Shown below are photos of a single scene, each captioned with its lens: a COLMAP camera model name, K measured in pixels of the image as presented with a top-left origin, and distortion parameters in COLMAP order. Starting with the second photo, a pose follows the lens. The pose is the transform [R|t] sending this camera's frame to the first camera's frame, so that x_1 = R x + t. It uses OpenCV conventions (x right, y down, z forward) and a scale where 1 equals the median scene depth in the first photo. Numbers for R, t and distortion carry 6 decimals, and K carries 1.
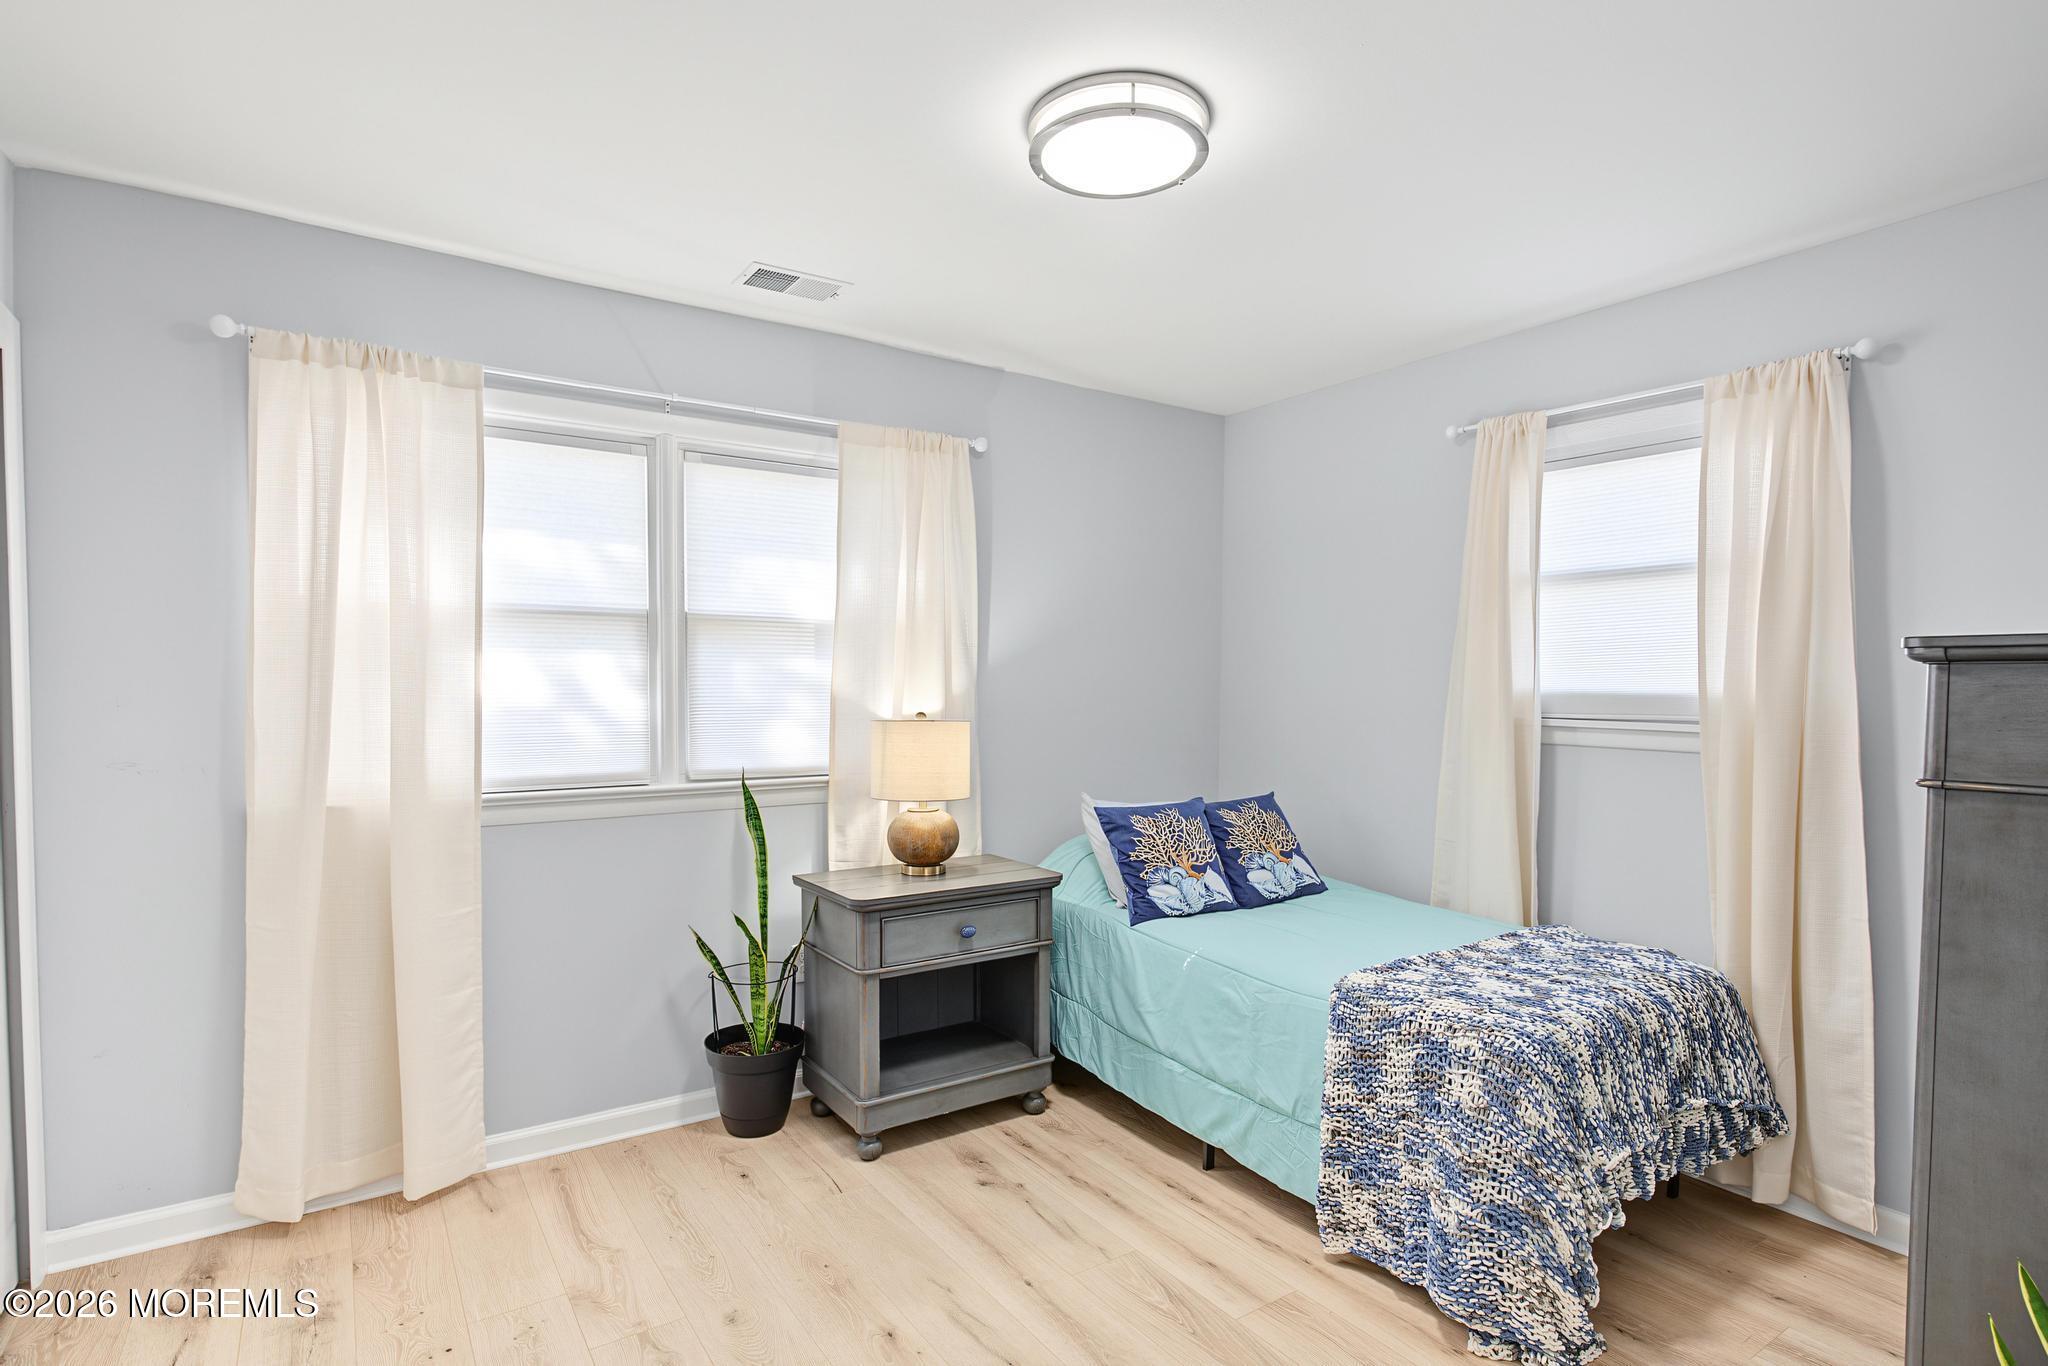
lens RADIAL K [[1019.9, 0, 1011.0], [0, 1019.9, 708.1], [0, 0, 1]] dist [0.001296, 0.000737]
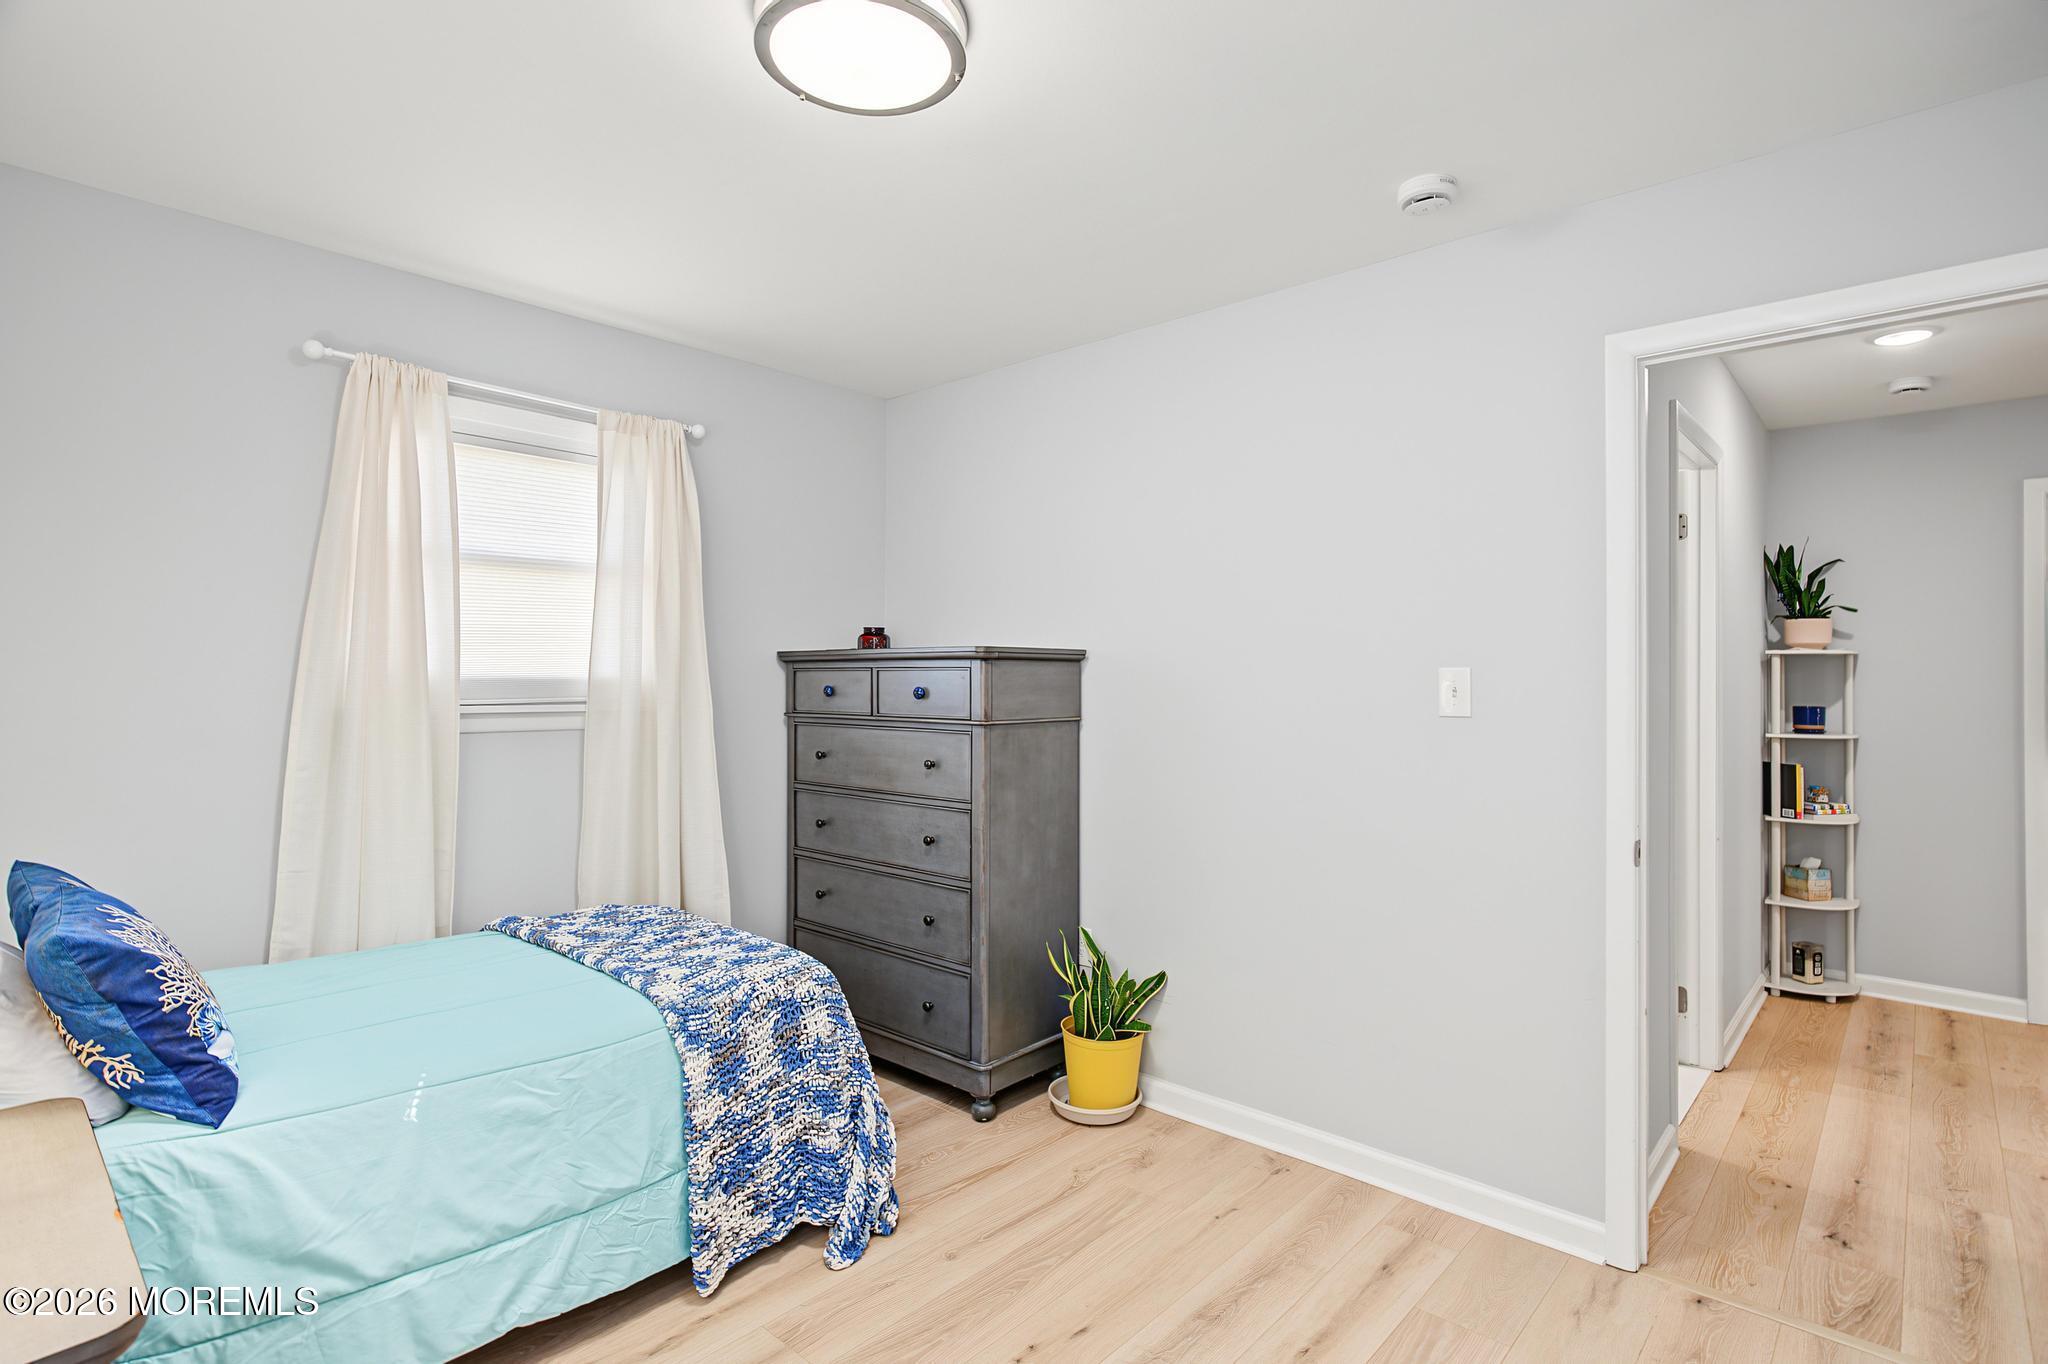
lens RADIAL K [[984.4, 0, 1013.3], [0, 984.4, 676.6], [0, 0, 1]] dist [-0.004744, 0.000270]
pose [[-0.230689, -0.002787, 0.973024, -0.562257], [0.020786, 0.999754, 0.007792, -0.016166], [-0.972805, 0.022023, -0.230574, 0.861643]]
